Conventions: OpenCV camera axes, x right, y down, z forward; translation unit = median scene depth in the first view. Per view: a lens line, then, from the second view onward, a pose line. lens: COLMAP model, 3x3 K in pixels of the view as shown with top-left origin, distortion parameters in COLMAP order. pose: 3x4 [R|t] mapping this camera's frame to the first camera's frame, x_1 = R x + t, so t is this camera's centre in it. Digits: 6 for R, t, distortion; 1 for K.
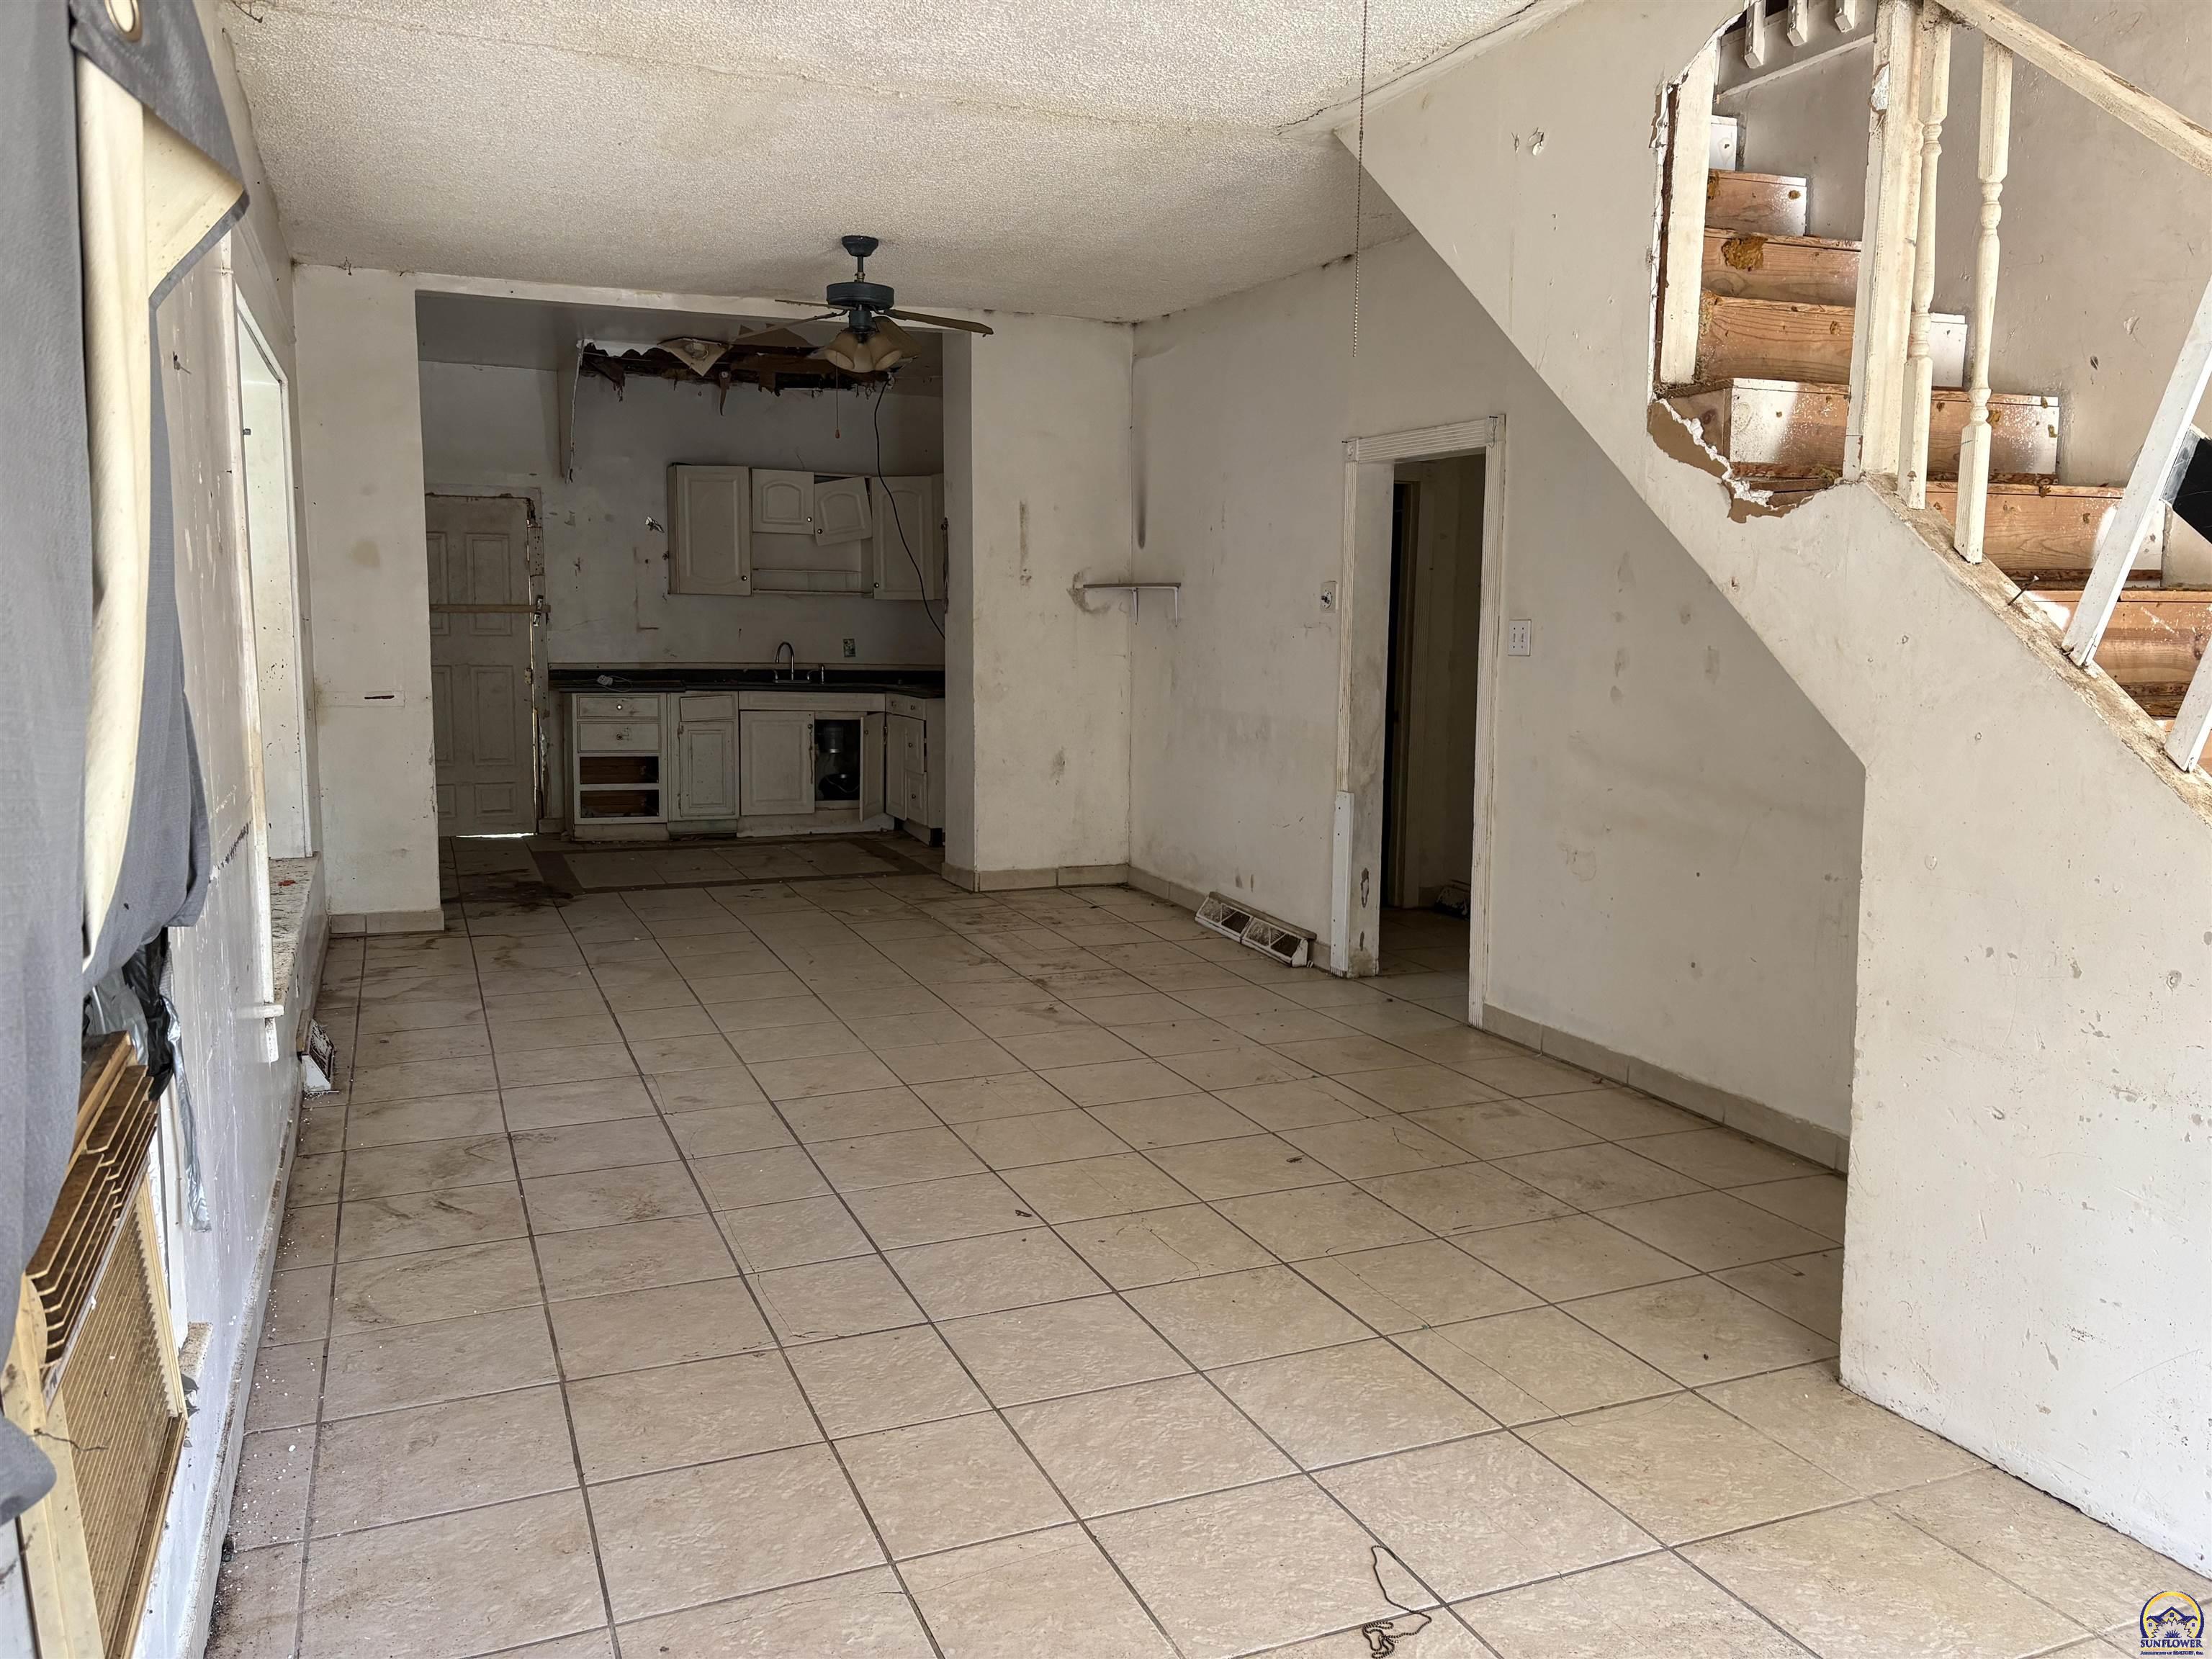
lens RADIAL K [[1693.4, 0, 1103.4], [0, 1693.4, 828.4], [0, 0, 1]] dist [0.005586, 0.001186]
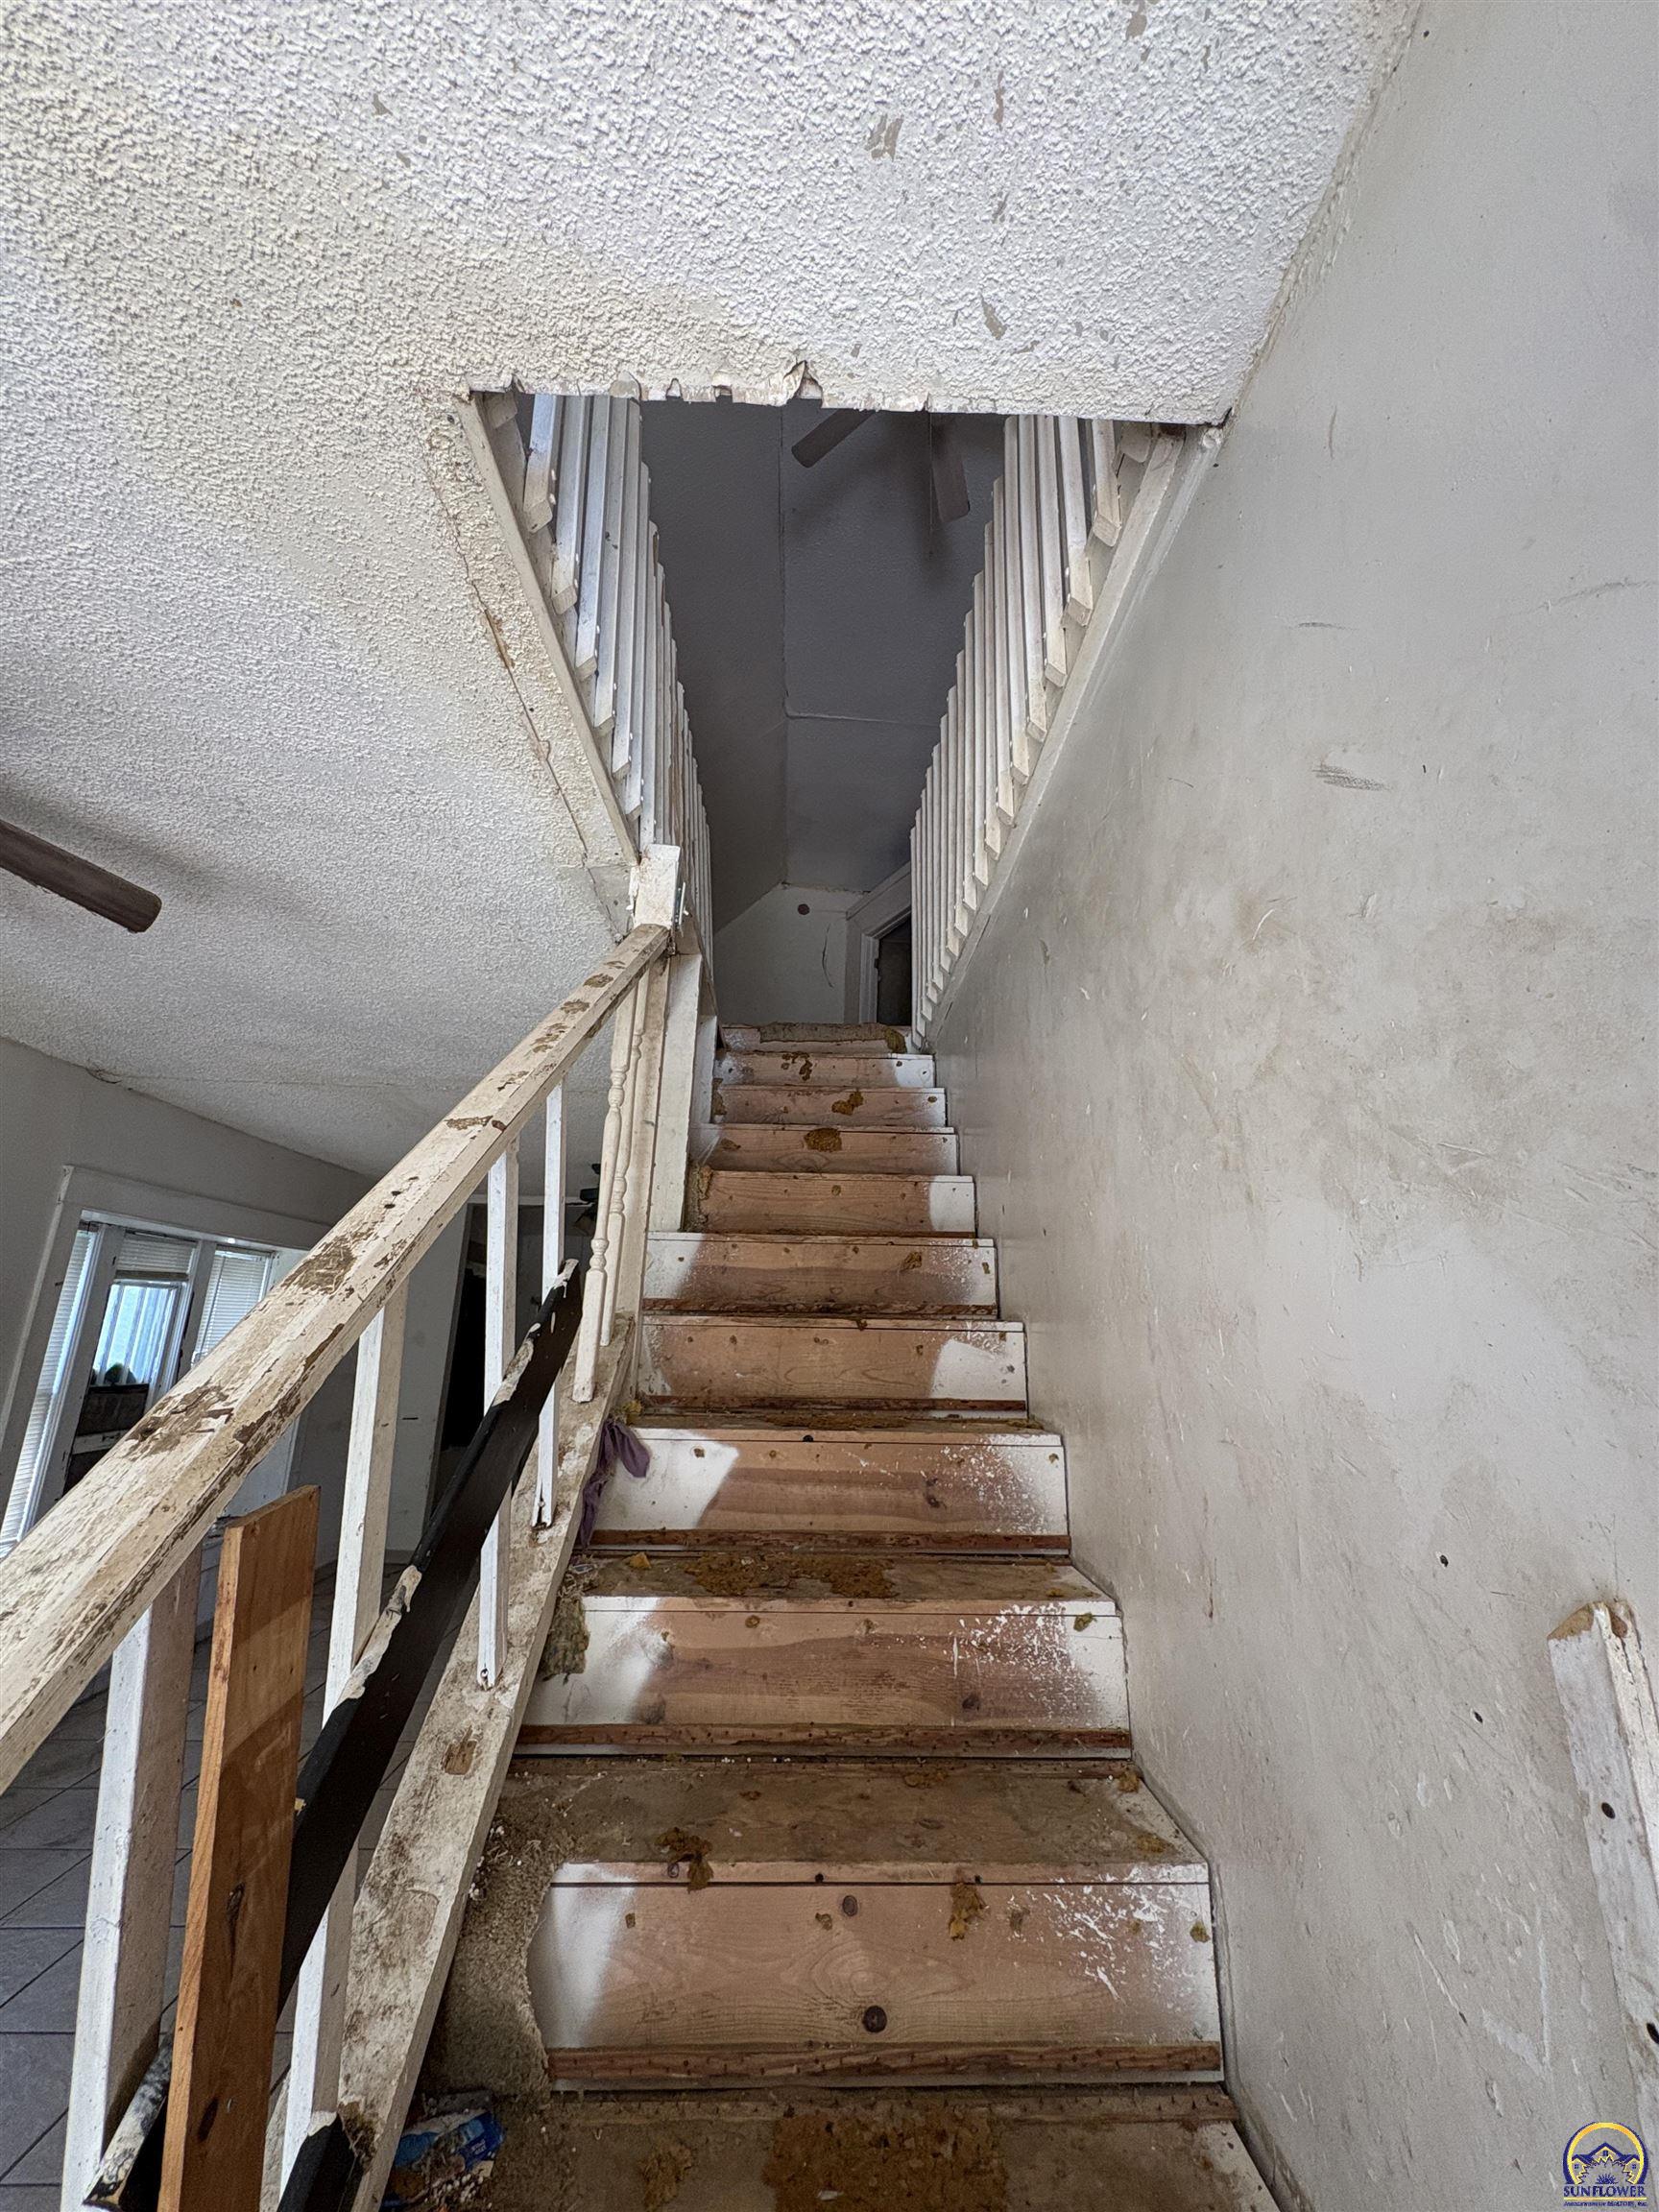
lens RADIAL K [[885.4, 0, 838.0], [0, 885.4, 1099.7], [0, 0, 1]] dist [0.001643, 0.000109]
pose [[0.937061, -0.077507, -0.340454, 0.731848], [-0.064038, 0.920363, -0.385786, -0.107831], [0.343242, 0.383307, 0.857473, 0.434338]]
